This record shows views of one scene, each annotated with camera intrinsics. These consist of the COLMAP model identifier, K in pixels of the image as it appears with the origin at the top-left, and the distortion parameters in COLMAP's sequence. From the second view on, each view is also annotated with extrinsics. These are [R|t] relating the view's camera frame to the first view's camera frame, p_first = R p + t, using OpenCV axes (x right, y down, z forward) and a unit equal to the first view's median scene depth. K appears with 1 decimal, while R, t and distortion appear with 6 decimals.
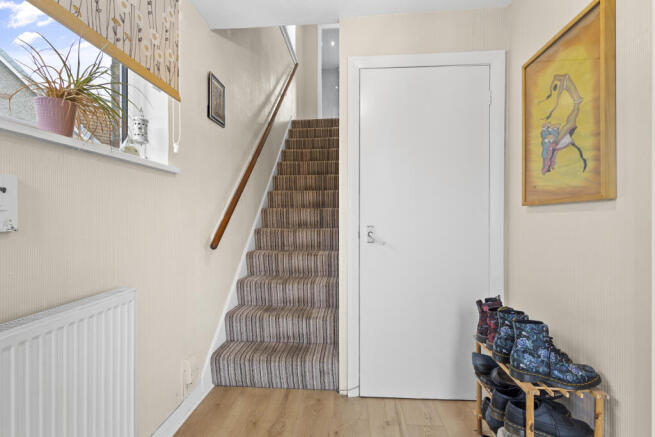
lens RADIAL K [[300.5, 0, 329.2], [0, 300.5, 216.1], [0, 0, 1]] dist [0.001750, 0.000110]
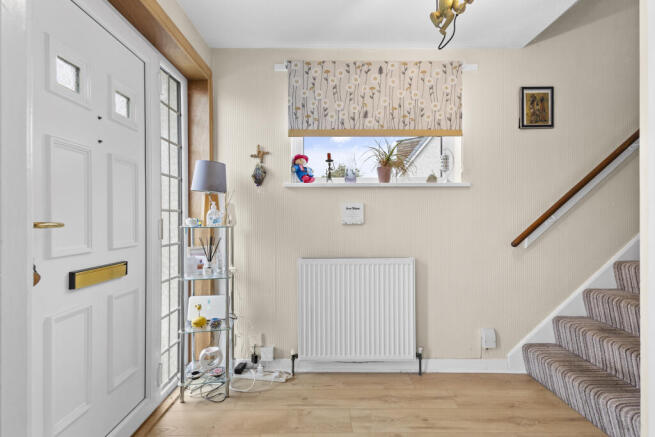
lens RADIAL K [[300.5, 0, 329.1], [0, 300.5, 219.3], [0, 0, 1]] dist [0.001750, 0.000110]
pose [[0.082026, 0.001869, -0.996628, 0.664900], [0.004350, 0.999988, 0.002233, 0.001577], [0.996621, -0.004518, 0.082017, 0.206742]]
